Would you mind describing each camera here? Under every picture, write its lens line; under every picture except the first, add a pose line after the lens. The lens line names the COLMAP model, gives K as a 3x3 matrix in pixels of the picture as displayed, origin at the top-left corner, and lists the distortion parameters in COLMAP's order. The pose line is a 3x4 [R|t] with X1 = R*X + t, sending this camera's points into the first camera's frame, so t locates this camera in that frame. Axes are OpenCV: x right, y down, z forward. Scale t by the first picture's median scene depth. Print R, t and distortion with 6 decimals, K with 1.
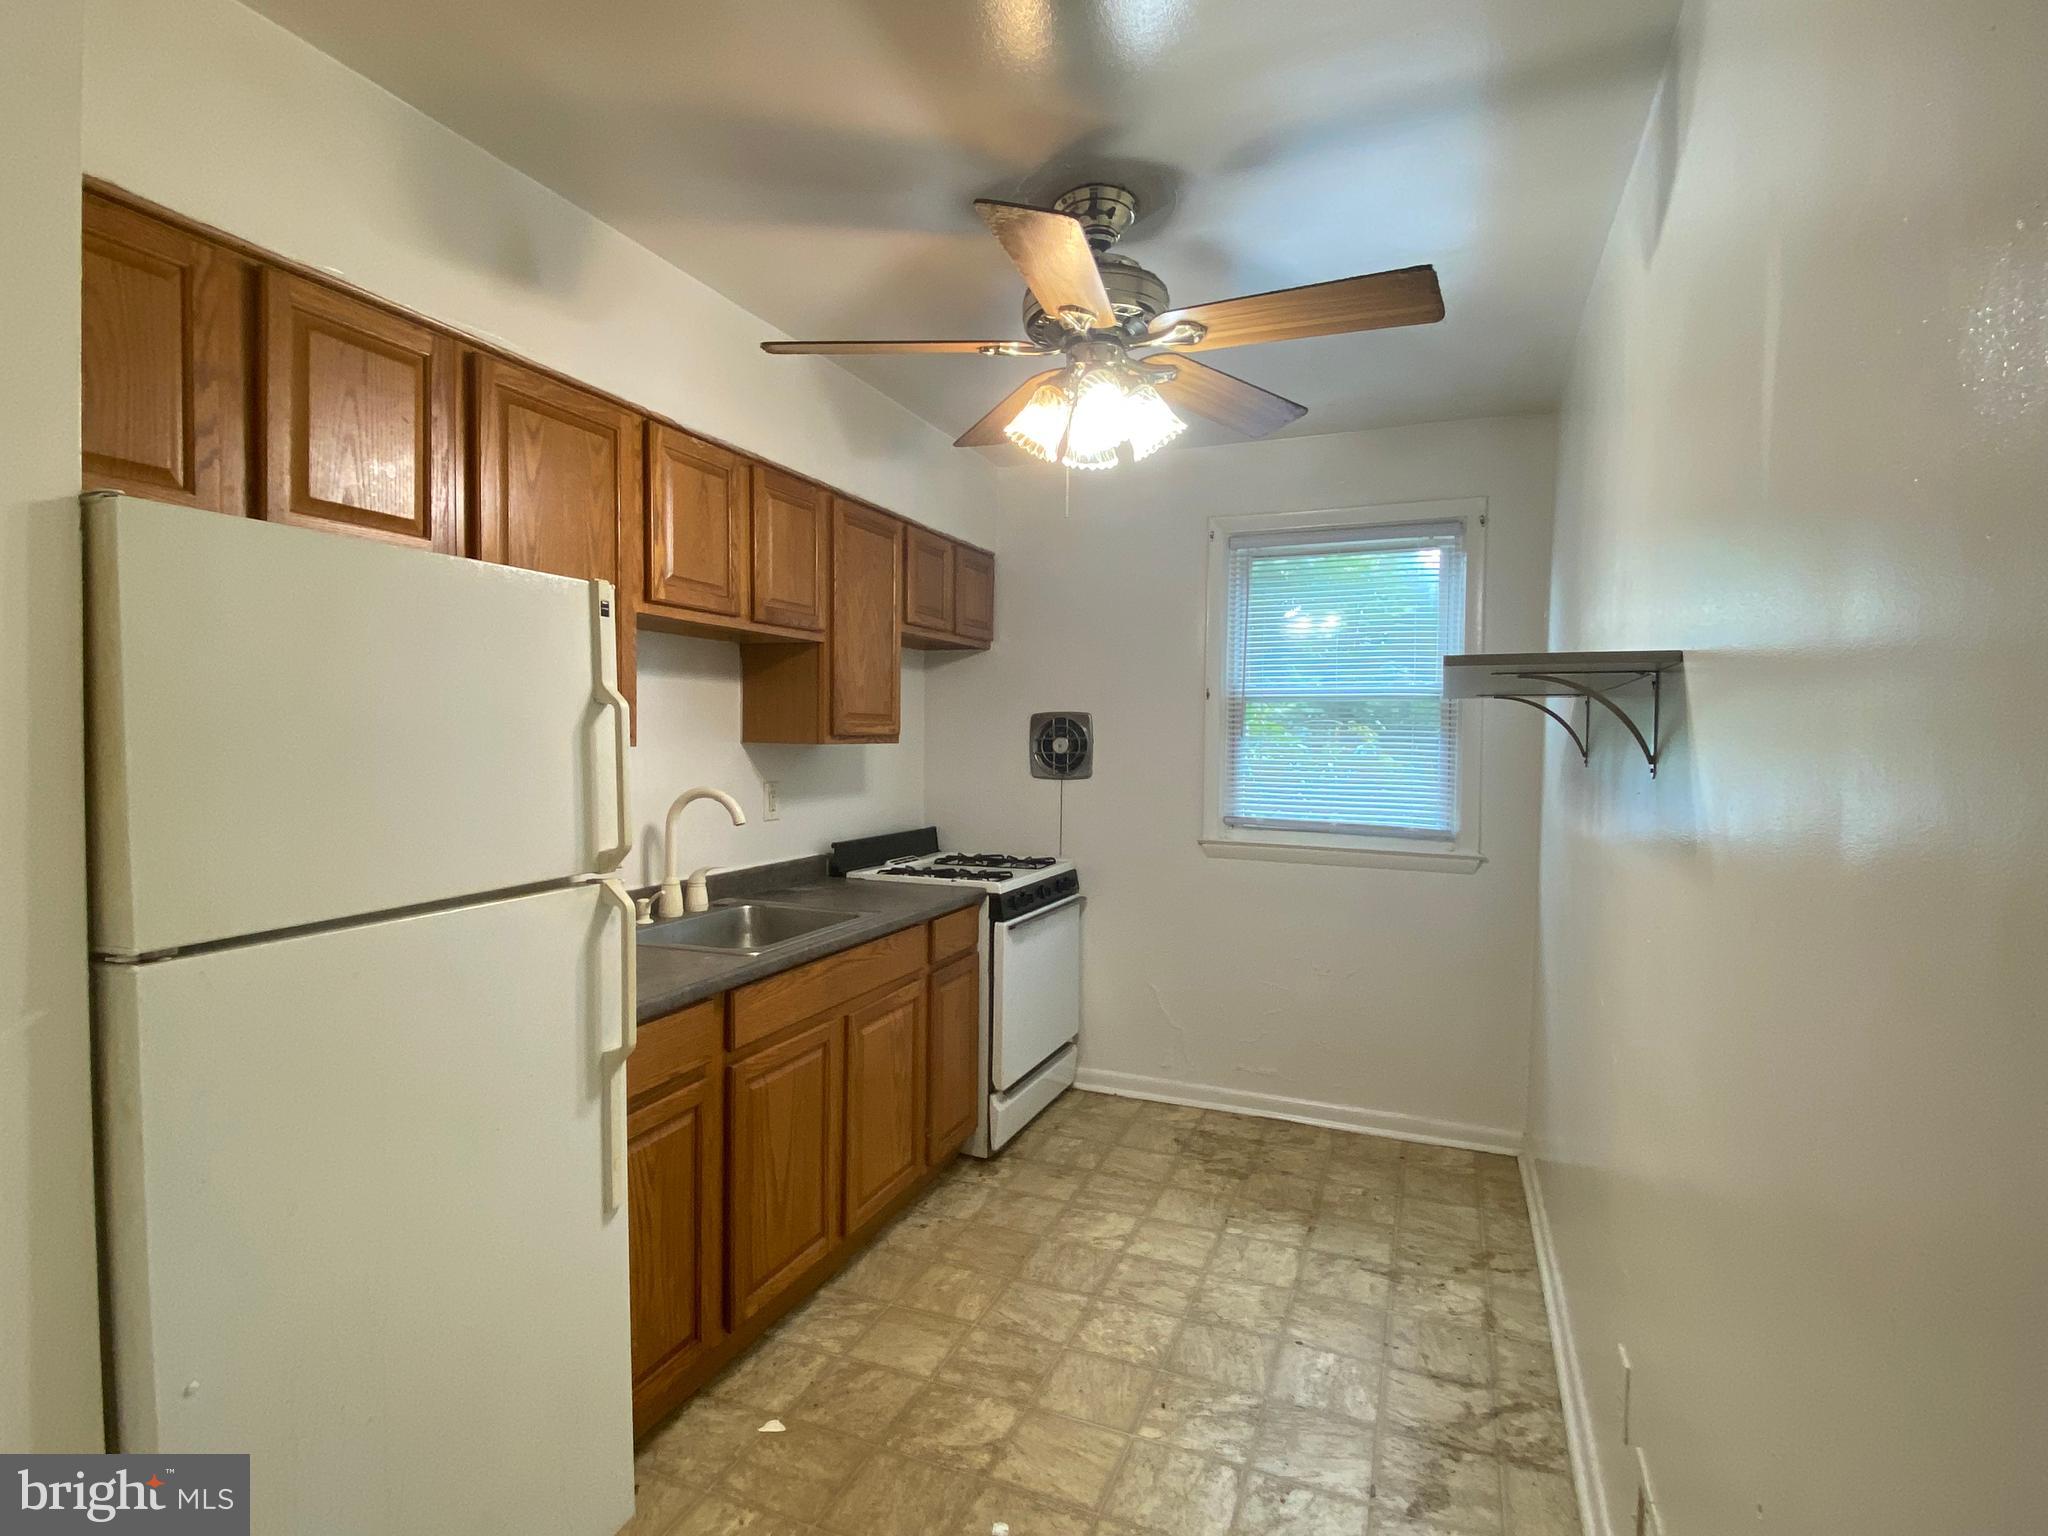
lens RADIAL K [[1008.1, 0, 1024.0], [0, 1008.1, 768.0], [0, 0, 1]] dist [0.031448, -0.040964]
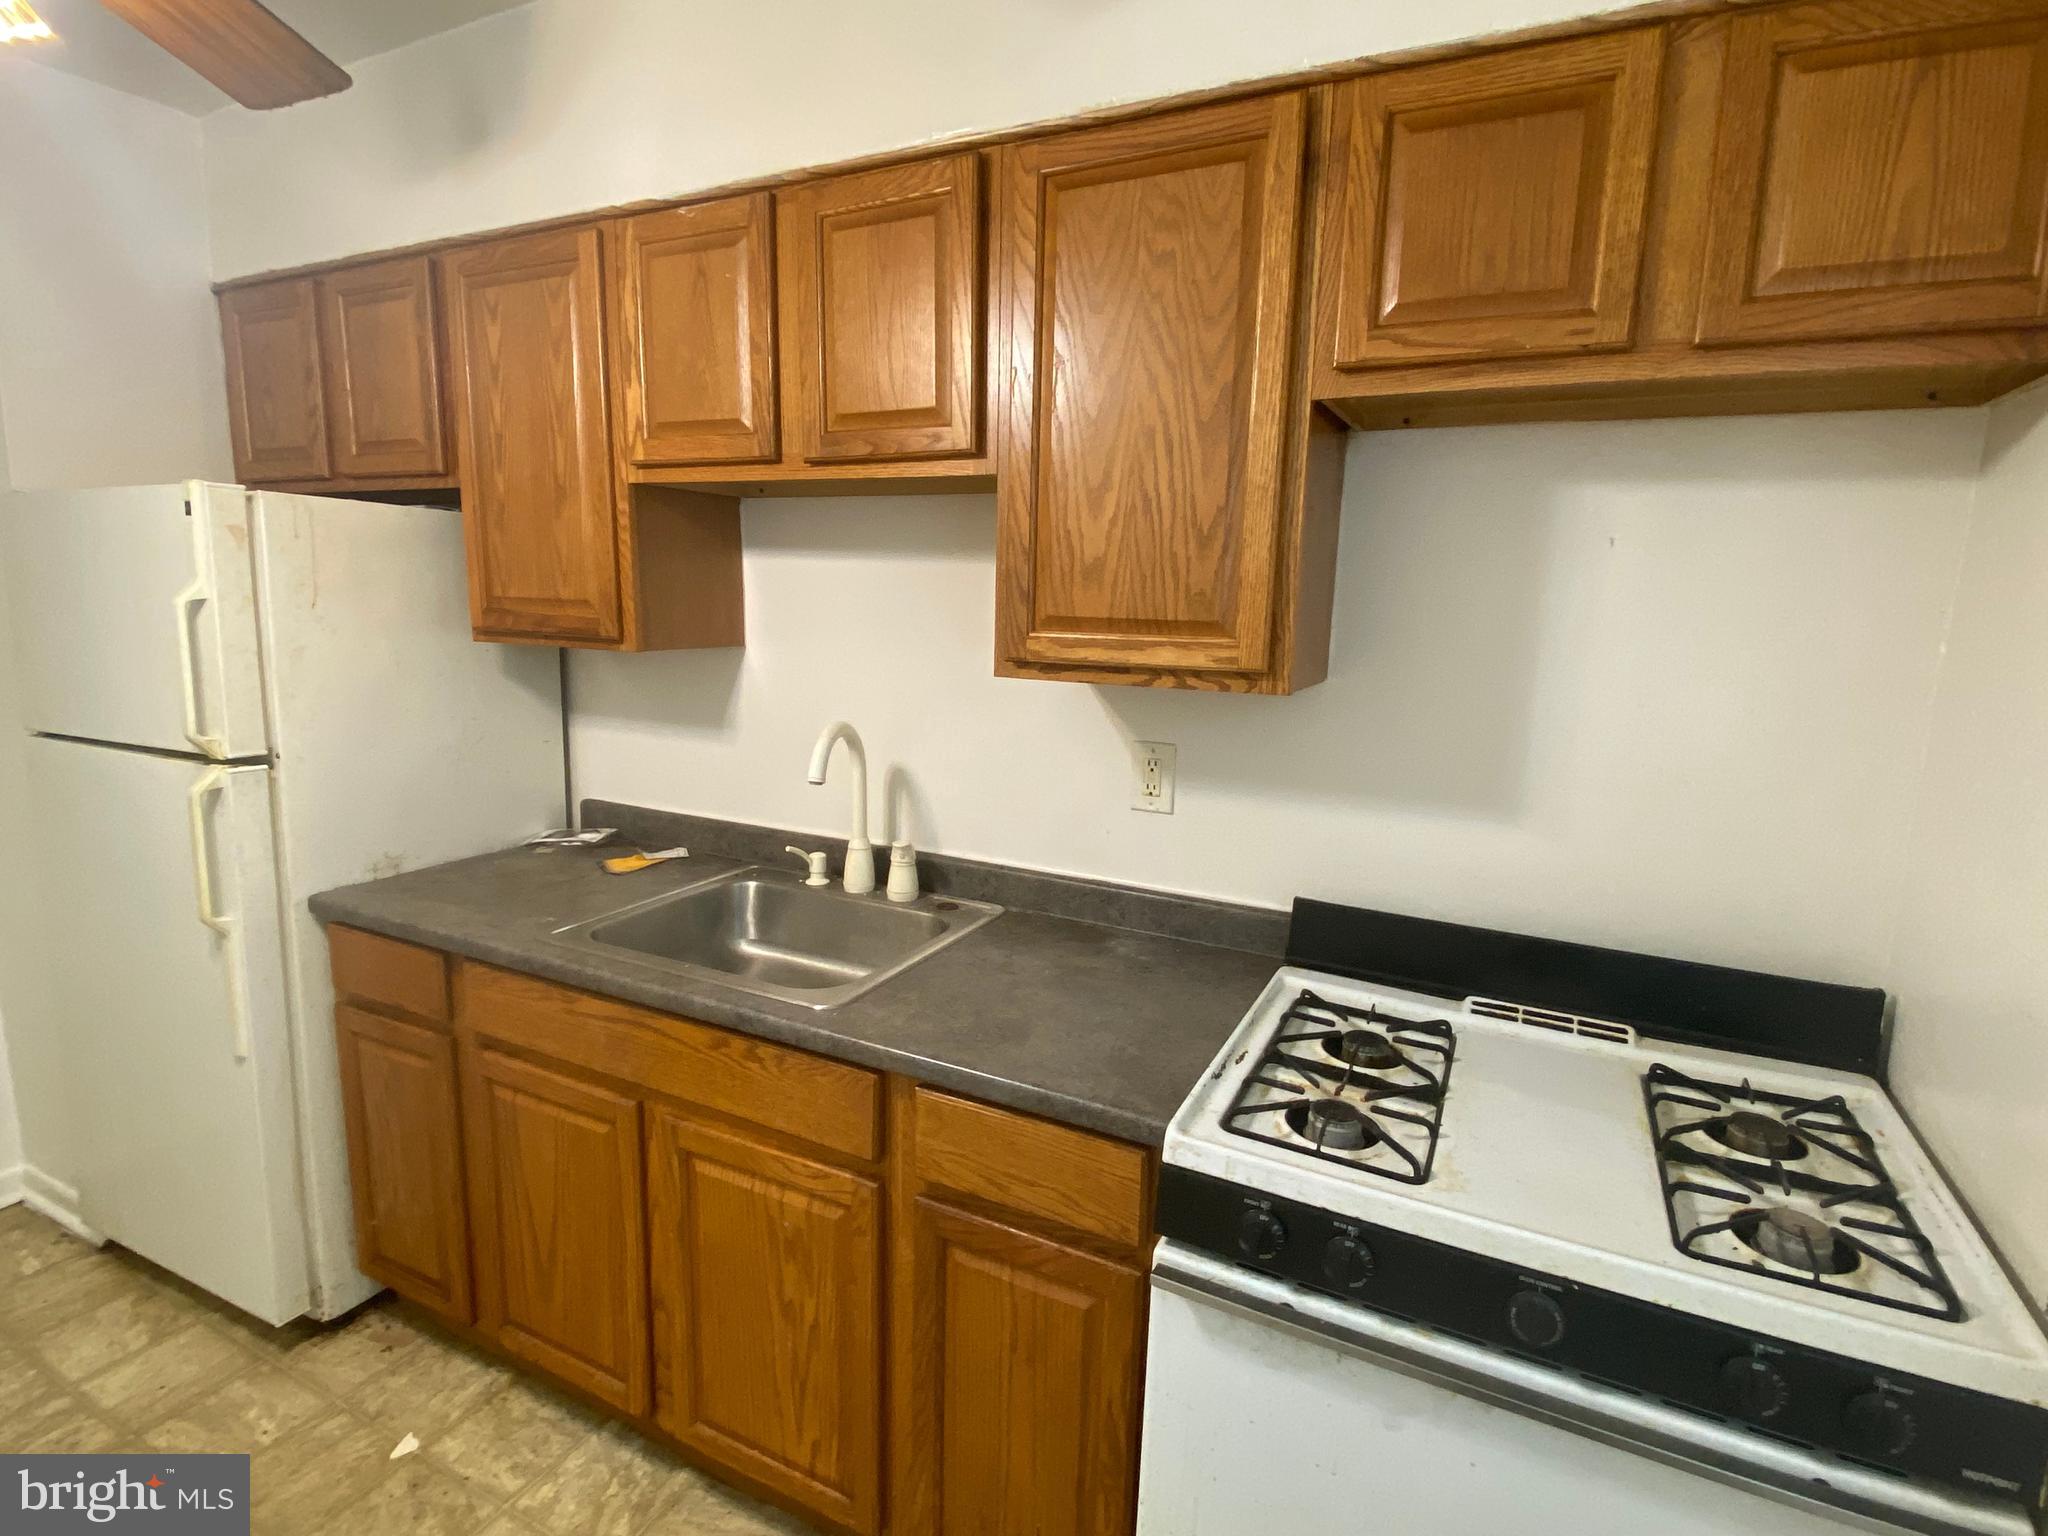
lens RADIAL K [[1008.1, 0, 1024.0], [0, 1008.1, 768.0], [0, 0, 1]] dist [0.031448, -0.040964]
pose [[-0.068235, 0.161055, -0.984584, 0.412302], [-0.062496, 0.984256, 0.165333, -0.082189], [0.995710, 0.072814, -0.057095, 1.349840]]
